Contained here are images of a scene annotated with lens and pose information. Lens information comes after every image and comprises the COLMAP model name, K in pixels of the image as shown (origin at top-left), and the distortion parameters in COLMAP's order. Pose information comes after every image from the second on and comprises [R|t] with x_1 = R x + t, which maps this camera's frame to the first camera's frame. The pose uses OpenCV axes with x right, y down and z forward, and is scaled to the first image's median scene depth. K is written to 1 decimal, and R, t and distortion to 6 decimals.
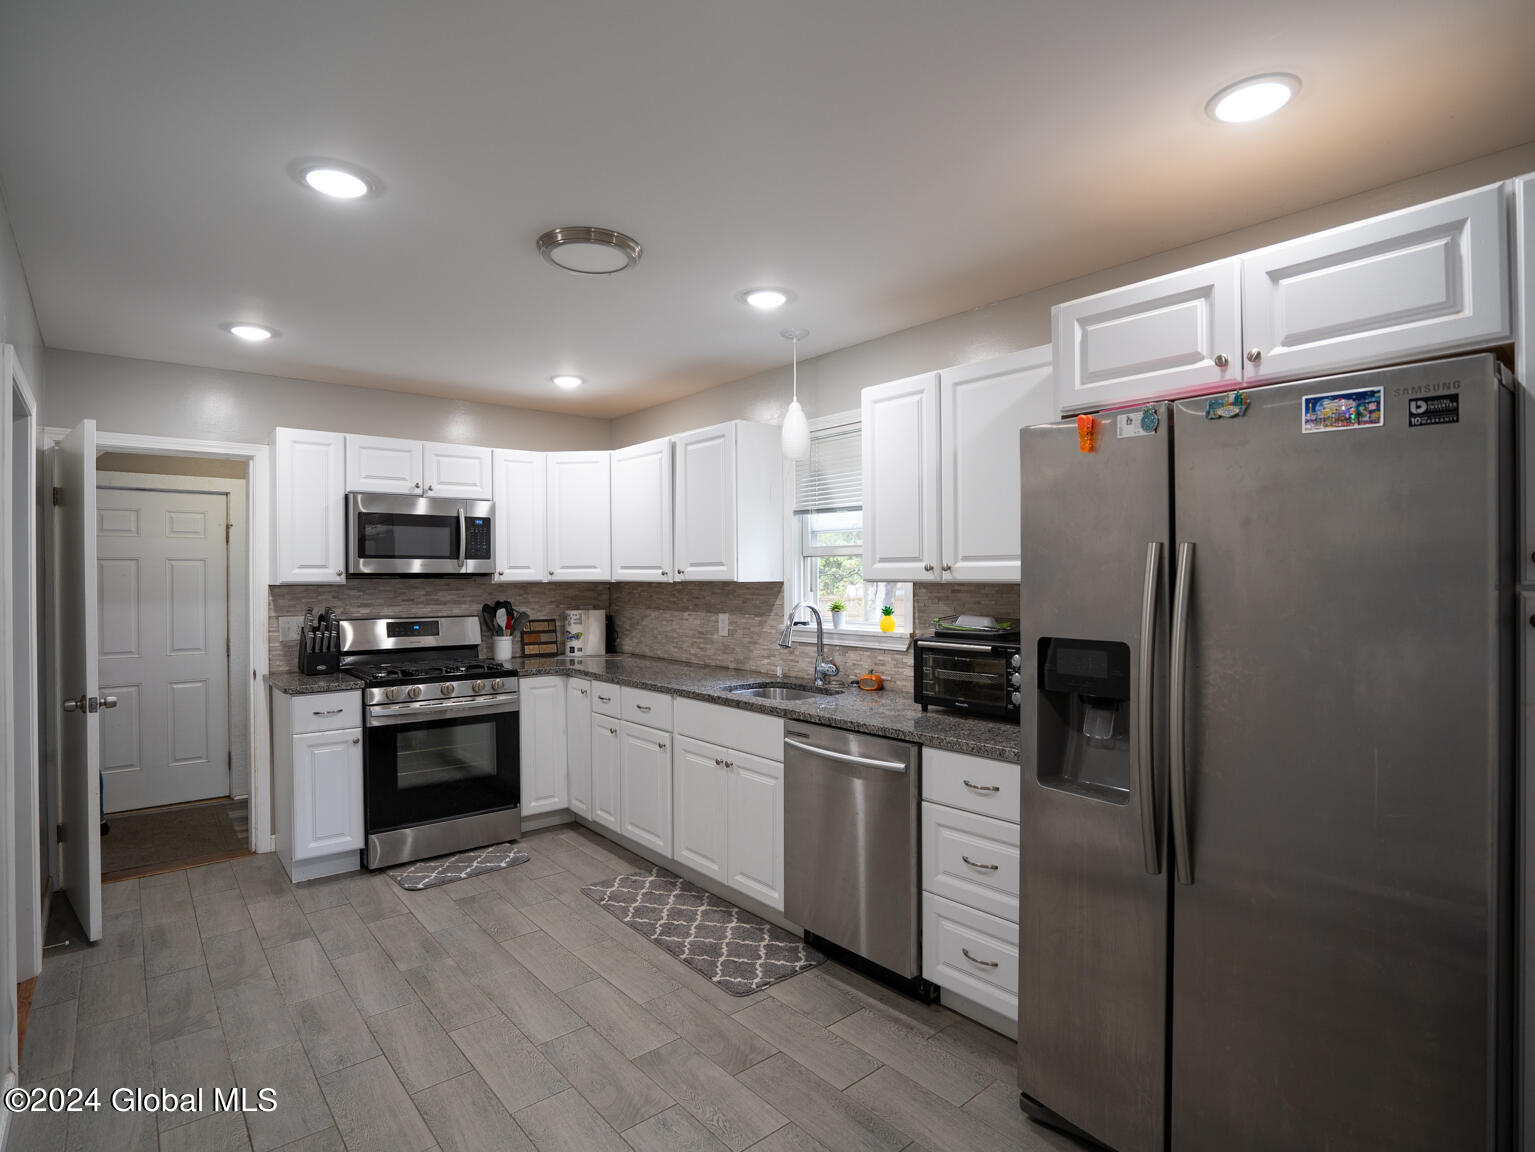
lens RADIAL K [[790.9, 0, 767.5], [0, 790.9, 576.0], [0, 0, 1]] dist [-0.069923, 0.030548]
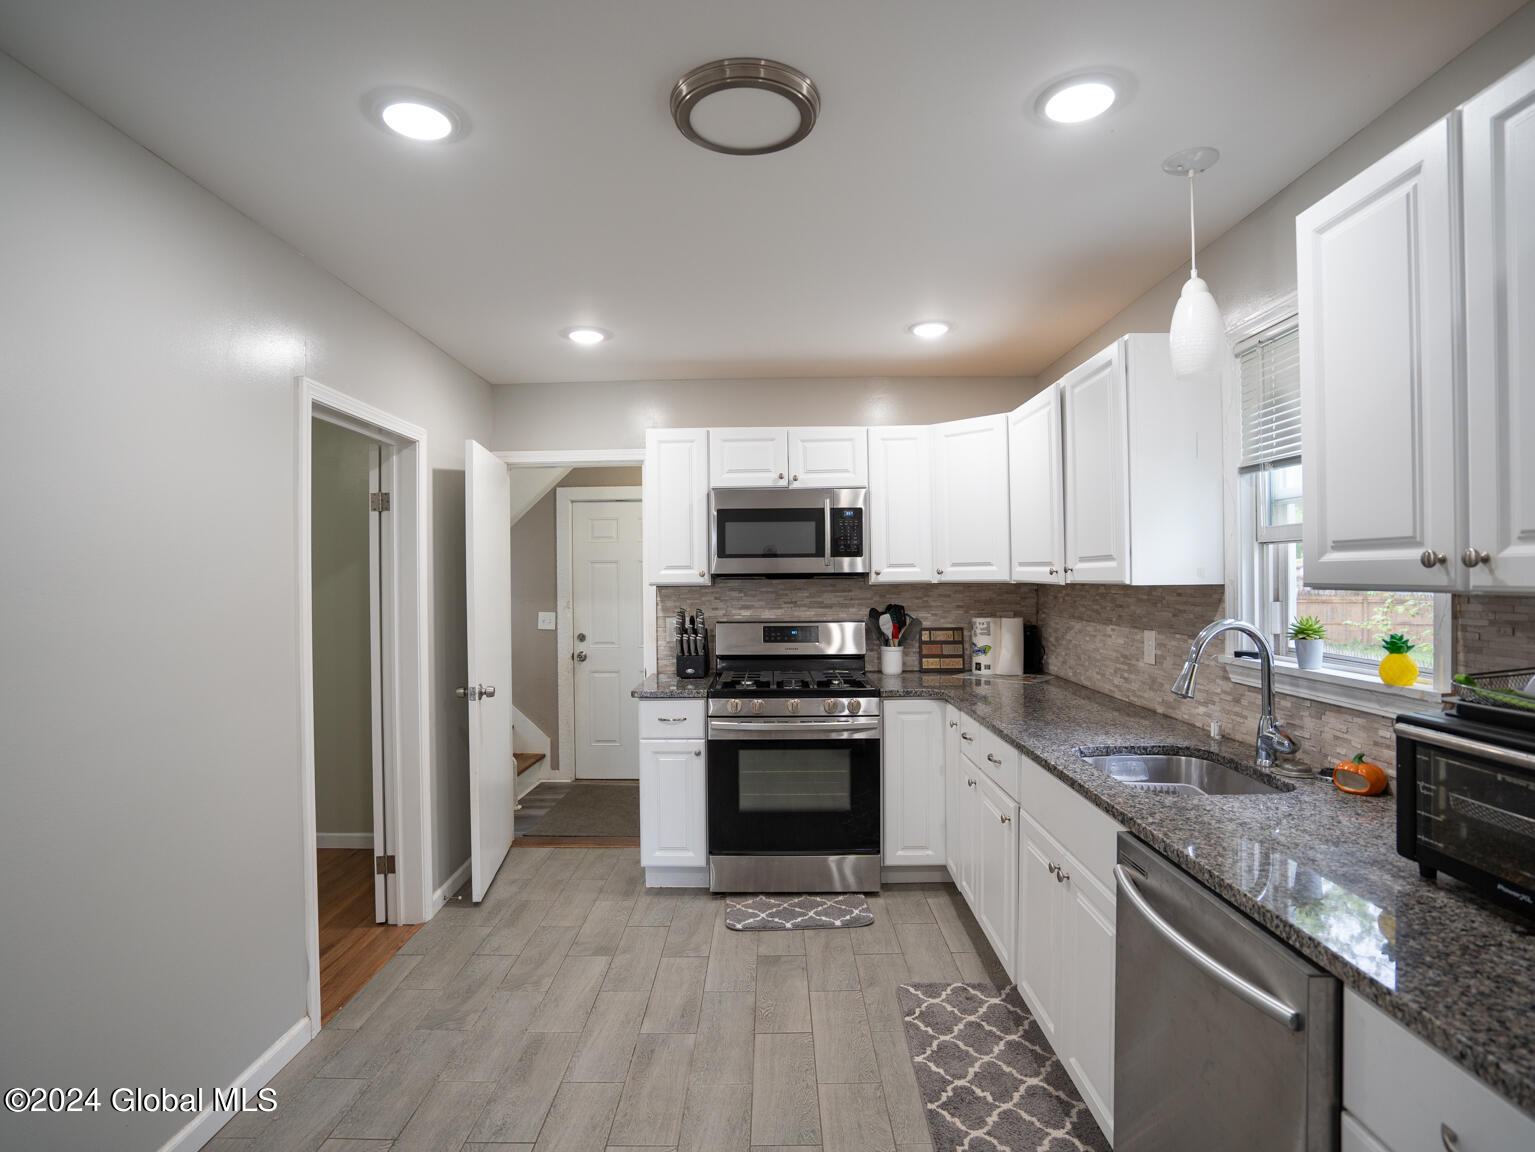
lens RADIAL K [[790.9, 0, 767.5], [0, 790.9, 576.0], [0, 0, 1]] dist [-0.069923, 0.030548]
pose [[0.754985, -0.002374, -0.655737, 0.147690], [0.005732, 0.999979, 0.002979, -0.003471], [0.655717, -0.006008, 0.754983, 0.312596]]
